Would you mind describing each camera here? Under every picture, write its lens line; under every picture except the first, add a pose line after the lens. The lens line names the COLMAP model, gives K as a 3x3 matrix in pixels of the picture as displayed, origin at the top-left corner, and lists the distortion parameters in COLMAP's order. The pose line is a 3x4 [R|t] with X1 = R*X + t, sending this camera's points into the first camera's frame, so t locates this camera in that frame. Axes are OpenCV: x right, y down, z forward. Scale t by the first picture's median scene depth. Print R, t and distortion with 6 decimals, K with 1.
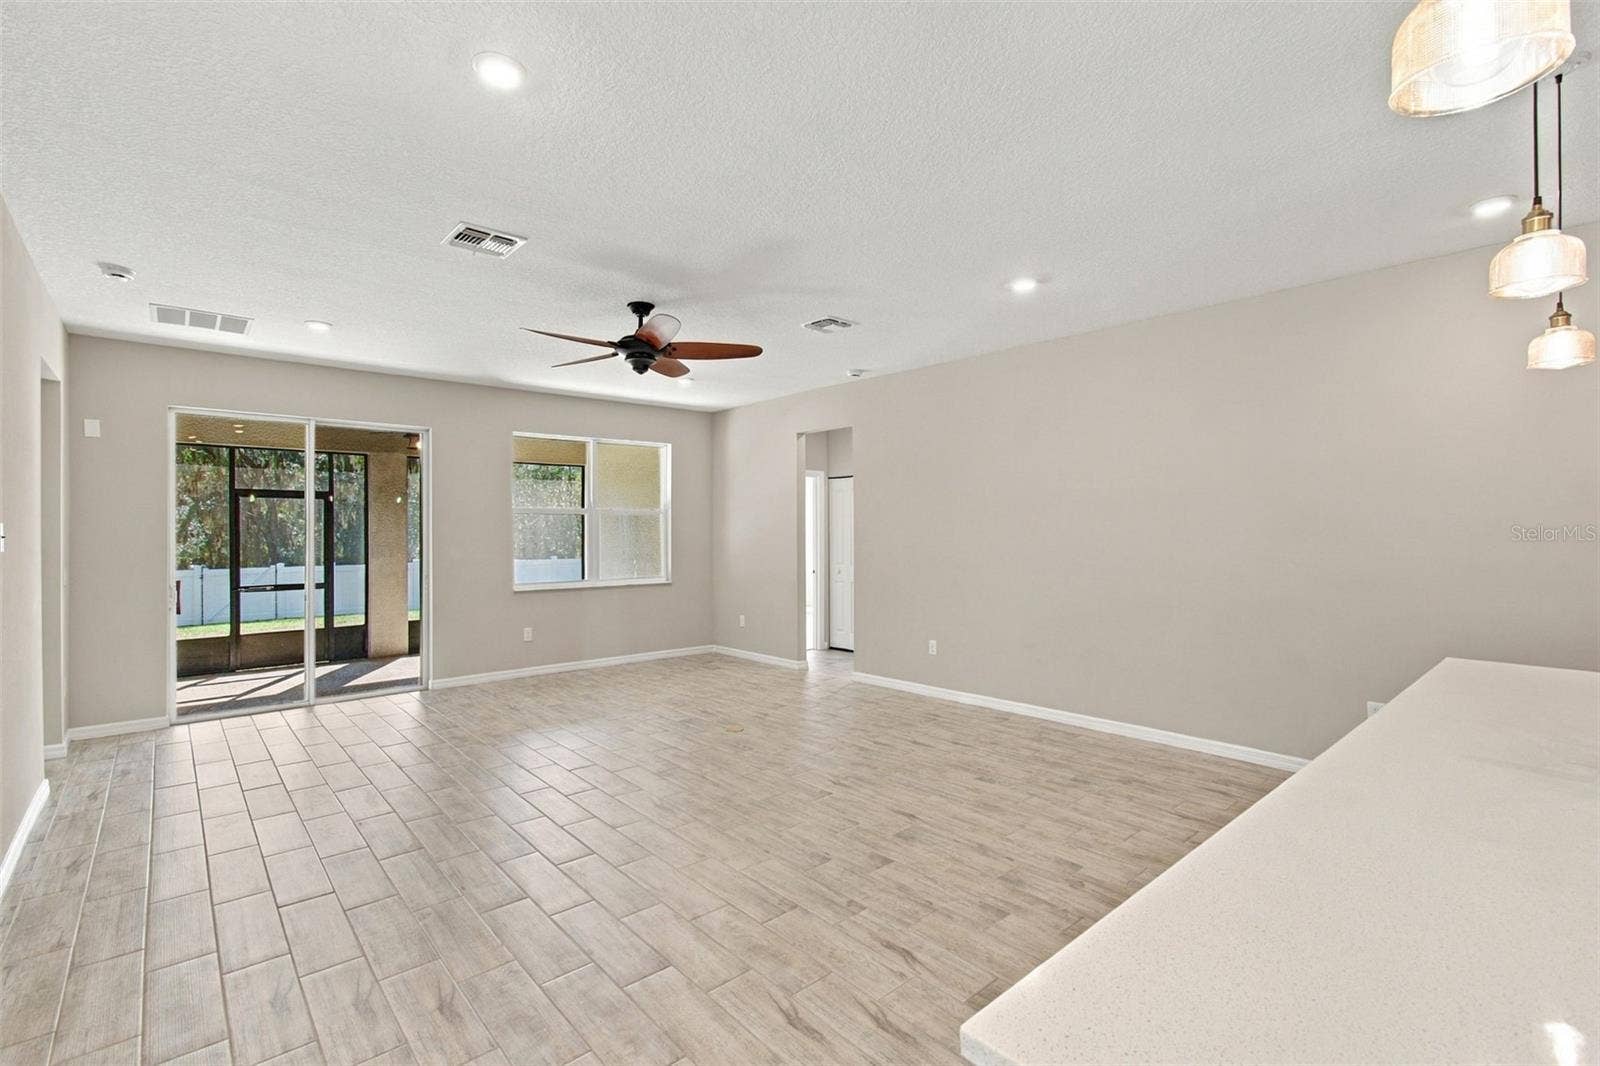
lens RADIAL K [[723.5, 0, 795.9], [0, 723.5, 519.7], [0, 0, 1]] dist [-0.002454, -0.000637]
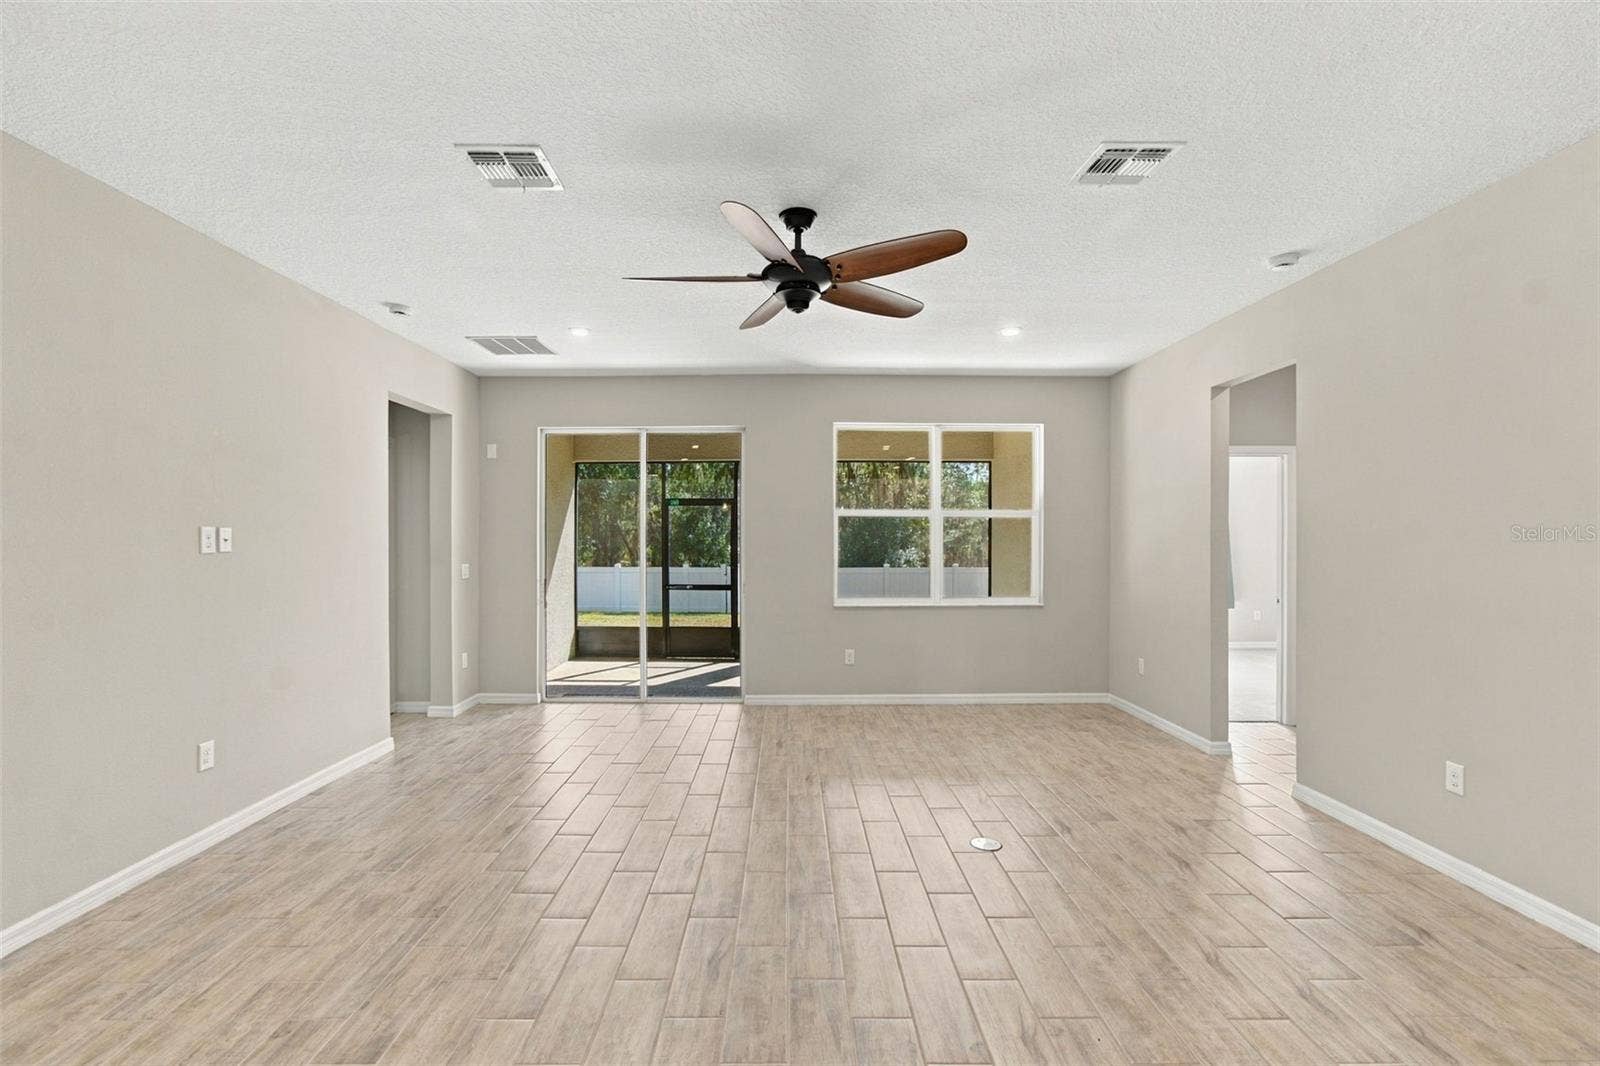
lens RADIAL K [[717.7, 0, 800.0], [0, 717.7, 533.0], [0, 0, 1]] dist [-0.014048, 0.017413]
pose [[0.754449, -0.000023, -0.656359, 0.183677], [0.005752, 0.999962, 0.006577, 0.005412], [0.656333, -0.008737, 0.754420, 0.360167]]
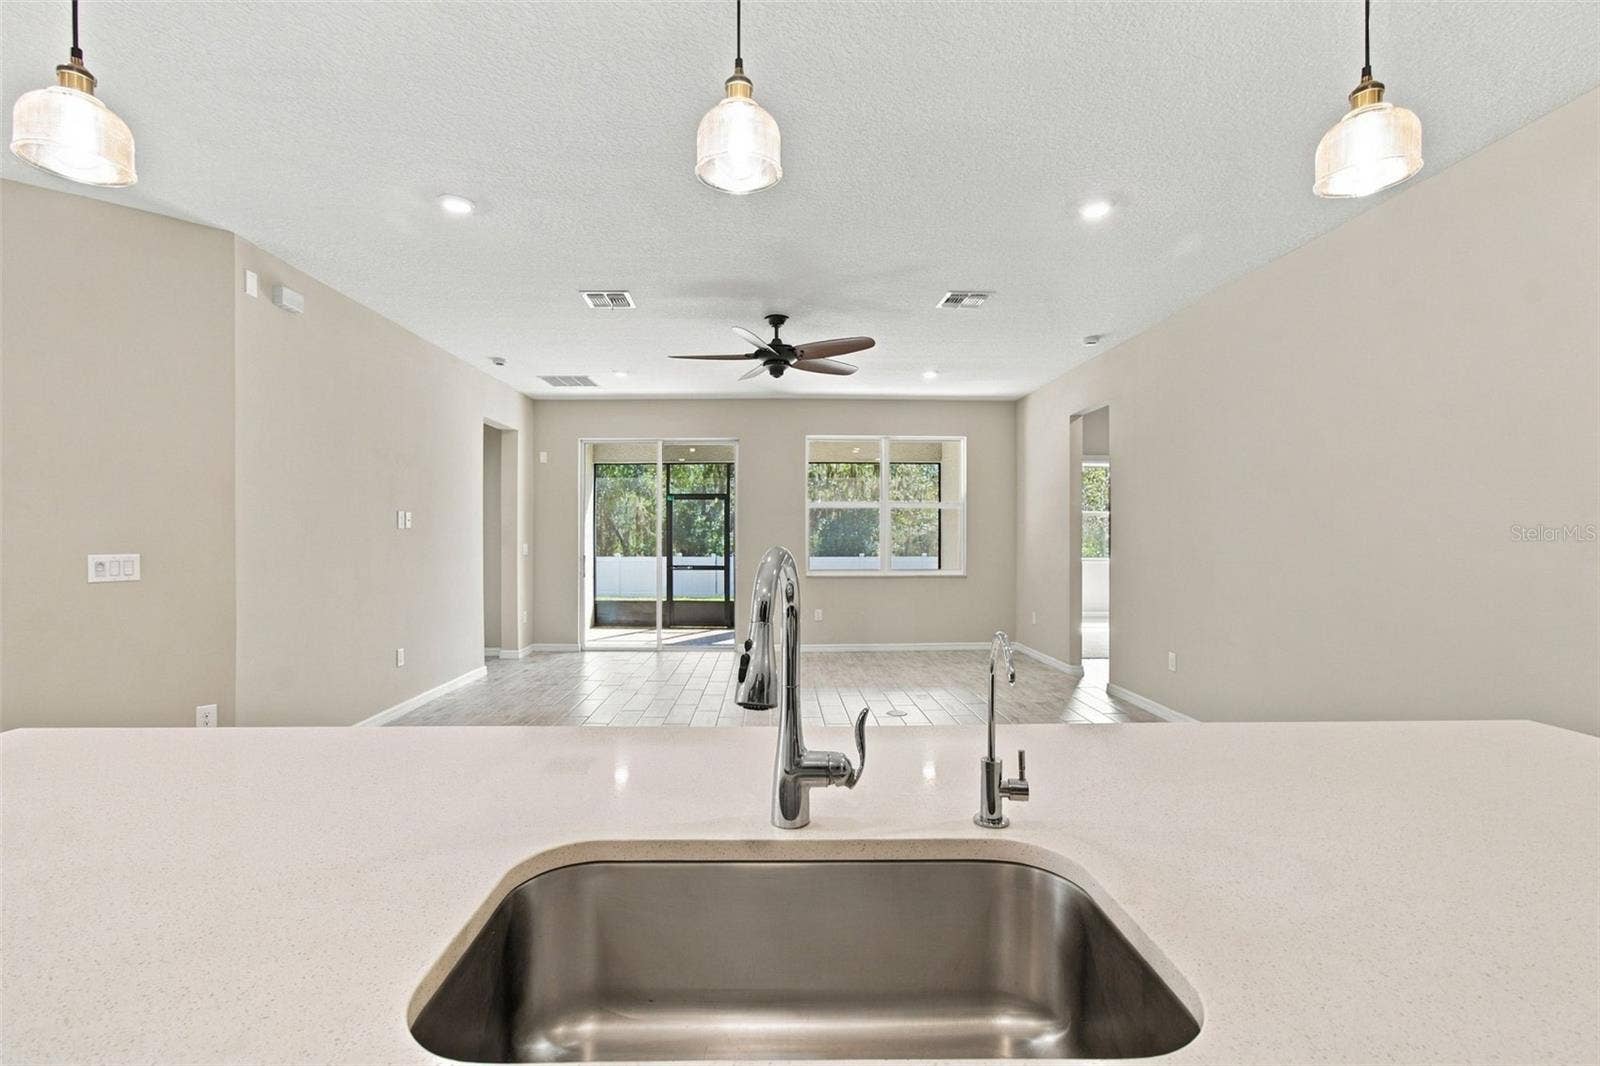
lens RADIAL K [[730.1, 0, 808.7], [0, 730.1, 536.2], [0, 0, 1]] dist [-0.071058, 0.000050]
pose [[0.775155, 0.005097, -0.631751, 0.411084], [0.005907, 0.999865, 0.015314, 0.021991], [0.631744, -0.015602, 0.775020, 0.112072]]
